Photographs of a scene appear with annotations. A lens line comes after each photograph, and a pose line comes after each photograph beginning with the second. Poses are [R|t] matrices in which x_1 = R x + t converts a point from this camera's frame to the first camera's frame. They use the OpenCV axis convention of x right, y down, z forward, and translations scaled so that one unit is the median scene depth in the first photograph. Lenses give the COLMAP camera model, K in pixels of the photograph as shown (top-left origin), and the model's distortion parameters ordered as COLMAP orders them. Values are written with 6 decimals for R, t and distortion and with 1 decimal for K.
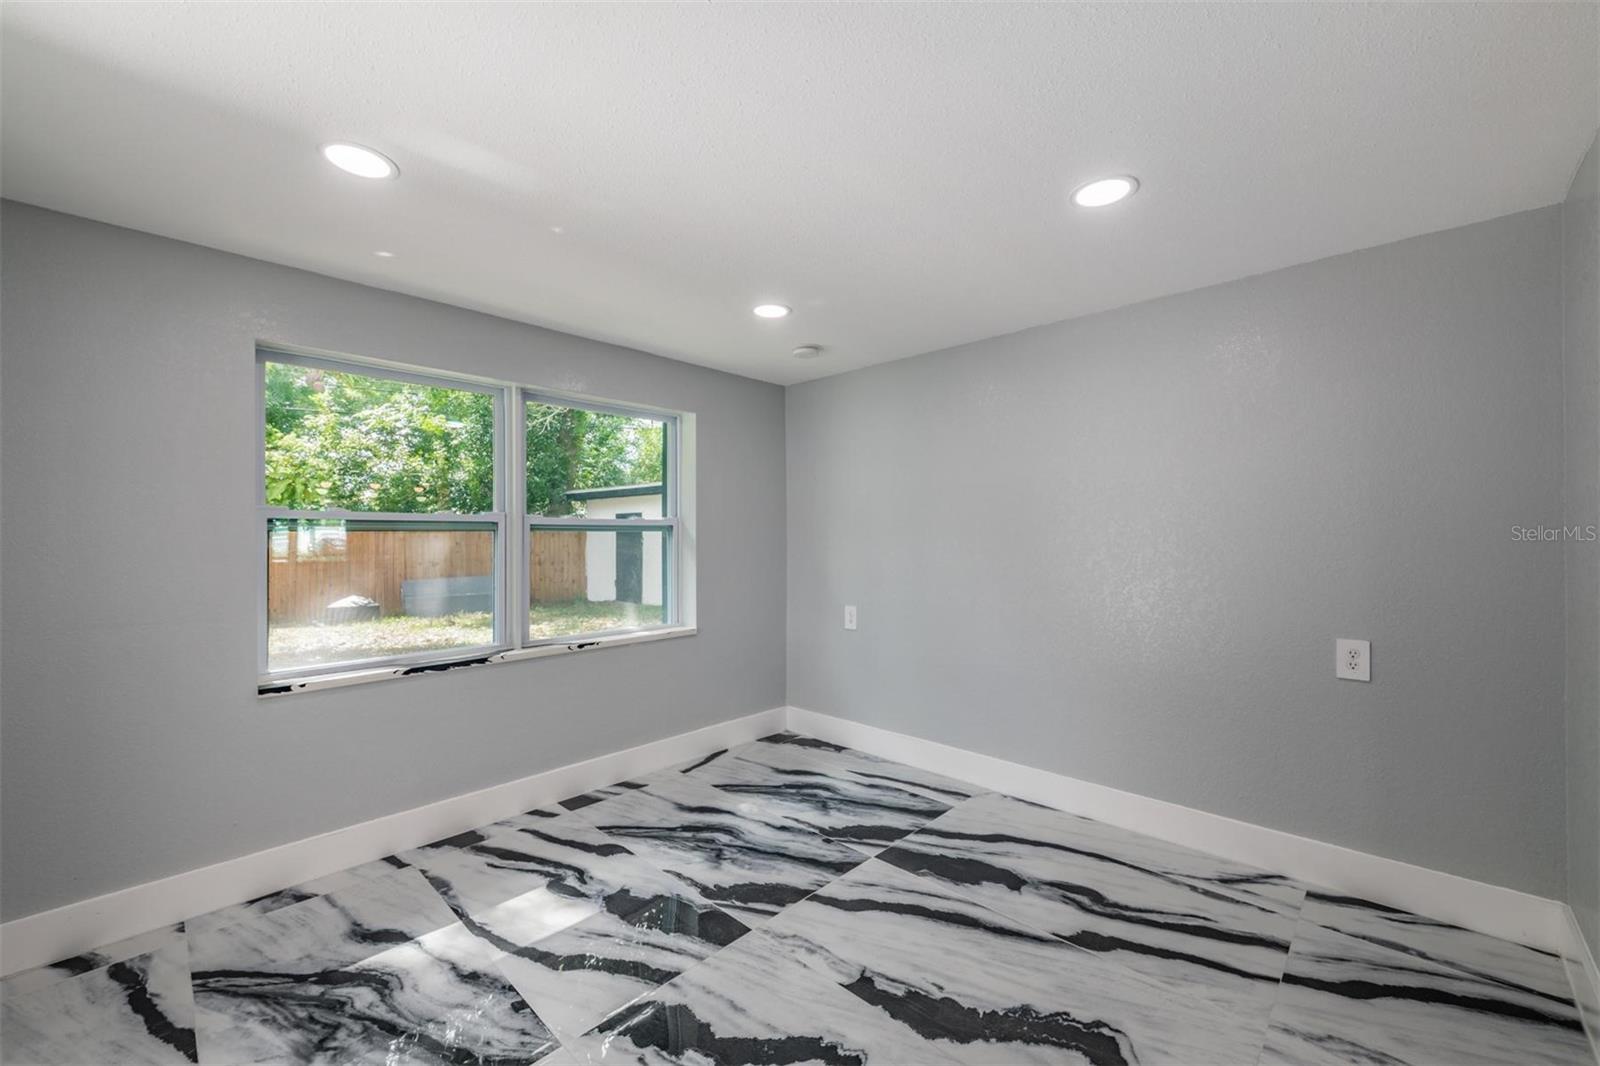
lens RADIAL K [[624.9, 0, 800.0], [0, 624.9, 533.0], [0, 0, 1]] dist [0.035528, 0.000123]
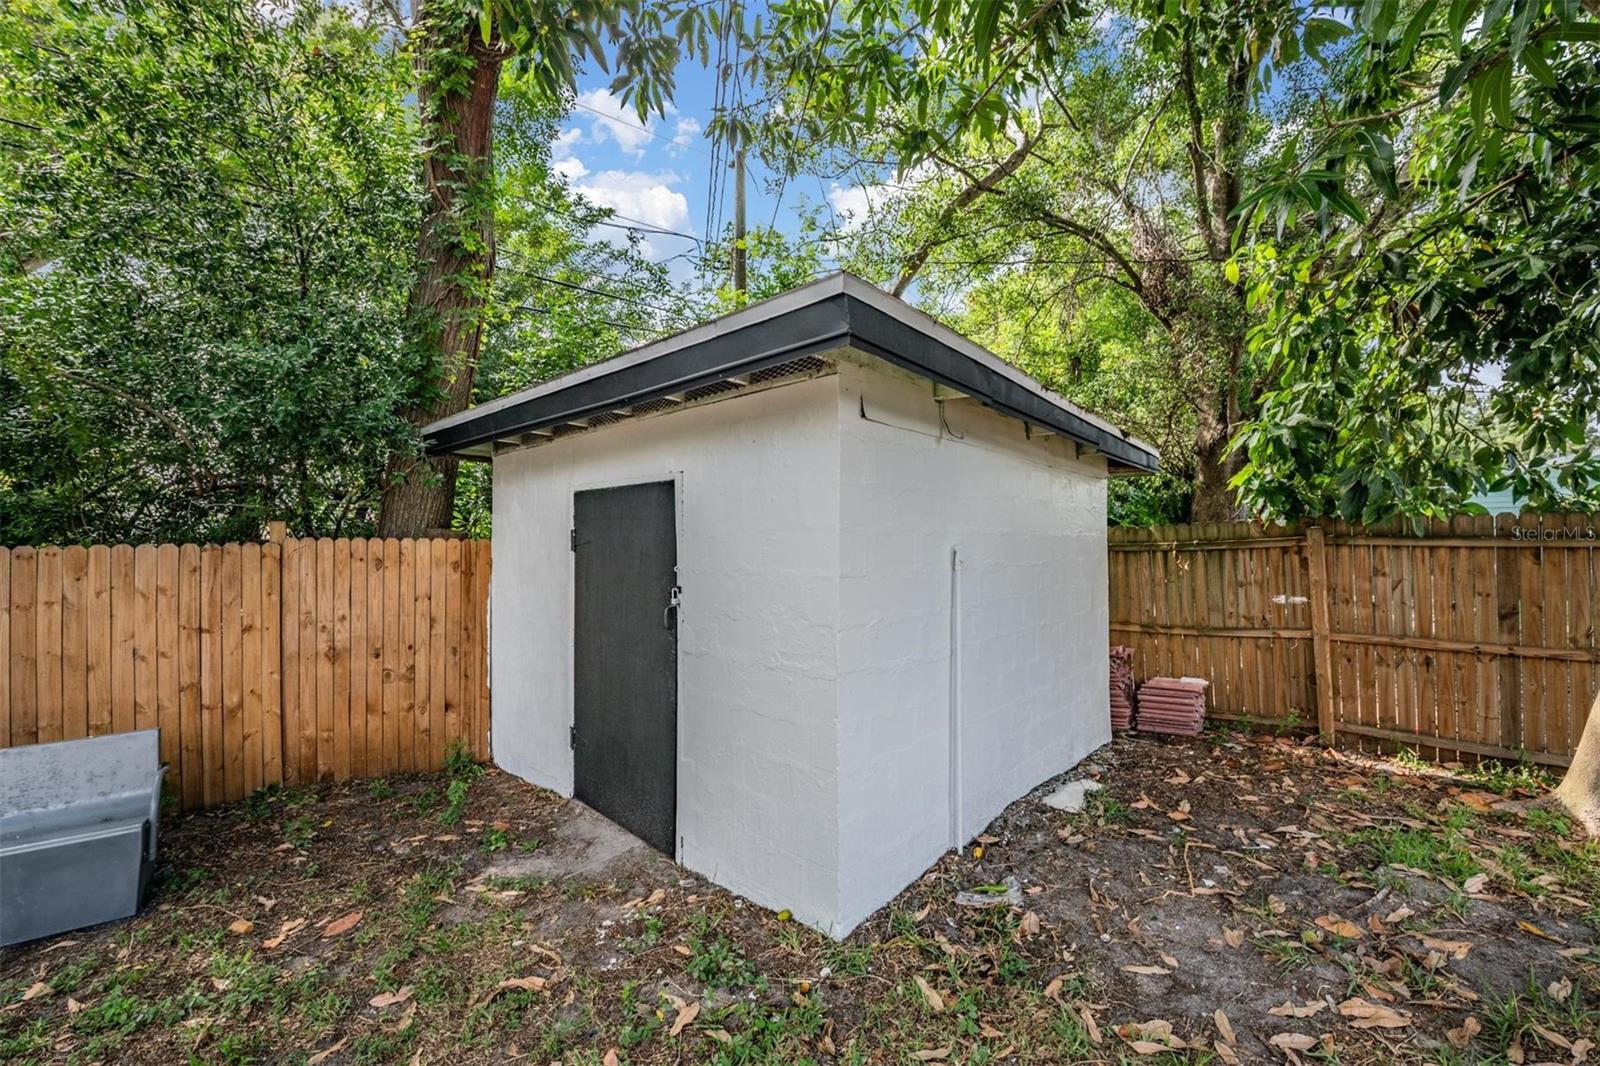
lens RADIAL K [[637.5, 0, 792.3], [0, 637.5, 540.3], [0, 0, 1]] dist [-0.015377, 0.000239]
pose [[0.999994, -0.001887, 0.002943, -0.191717], [0.001871, 0.999983, 0.005433, -0.010144], [-0.002954, -0.005428, 0.999981, 0.702293]]
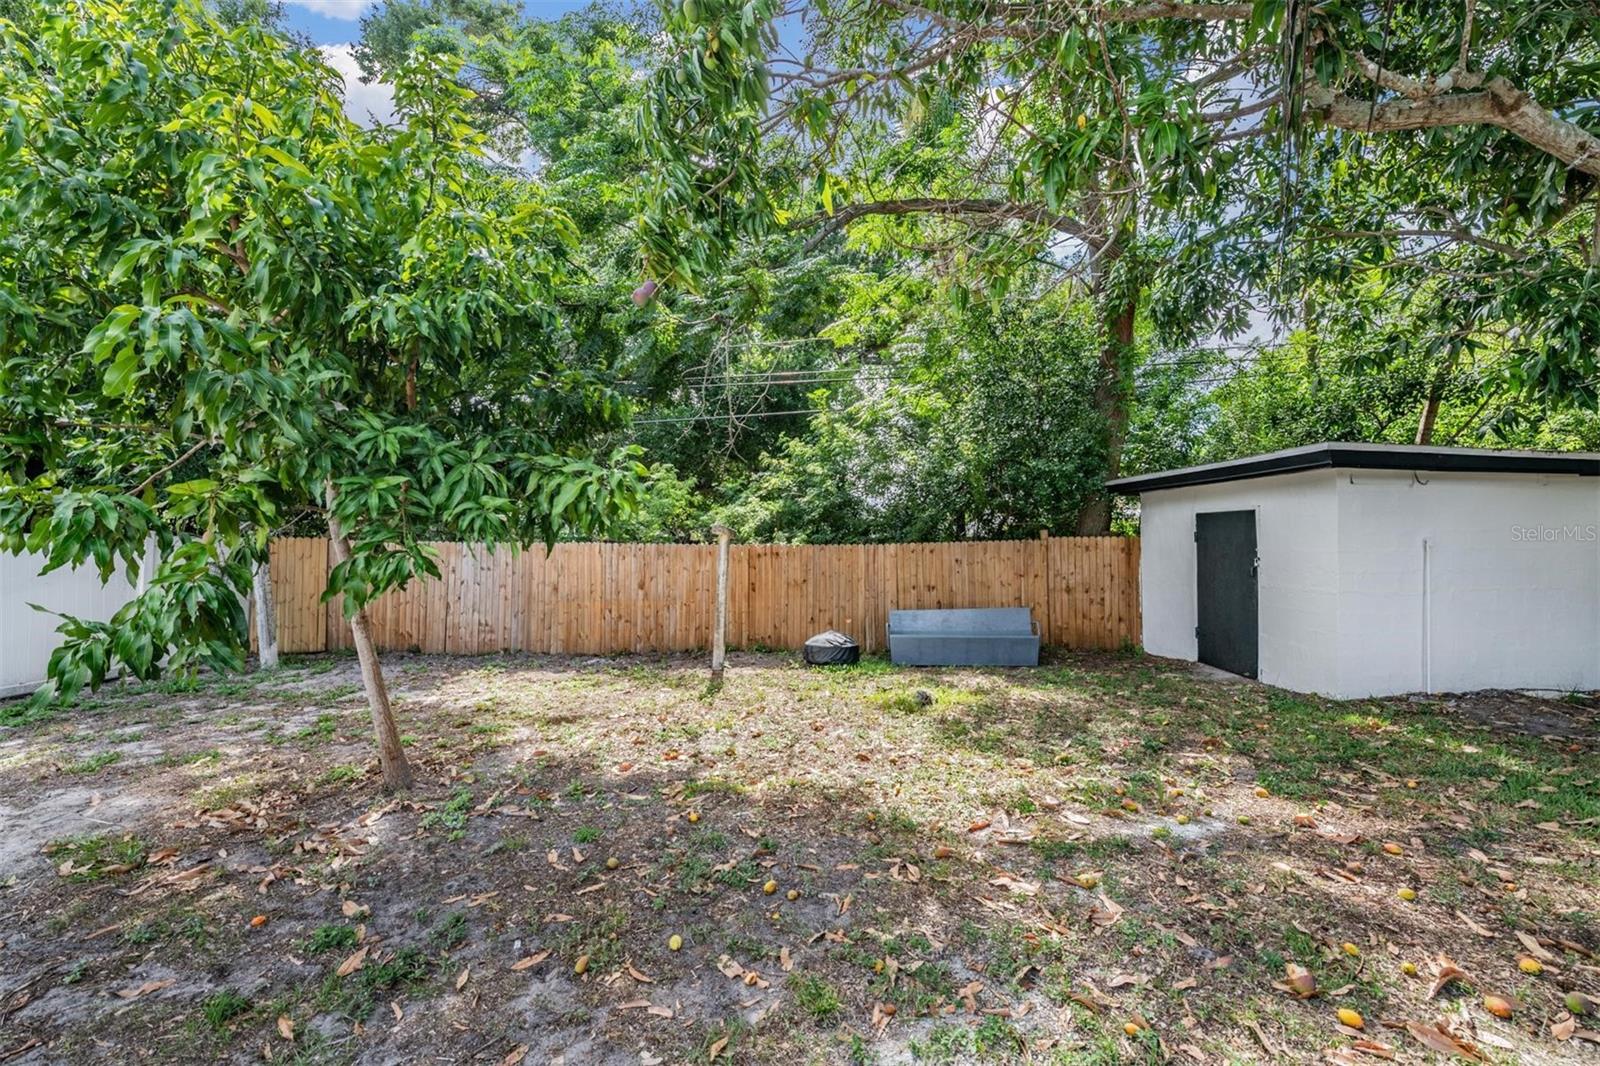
lens RADIAL K [[641.0, 0, 800.0], [0, 641.0, 533.0], [0, 0, 1]] dist [-0.019048, -0.000321]
pose [[0.704416, -0.015766, -0.709612, -0.129325], [0.018081, 0.999827, -0.004265, -0.016485], [0.709557, -0.009826, 0.704580, 0.313426]]
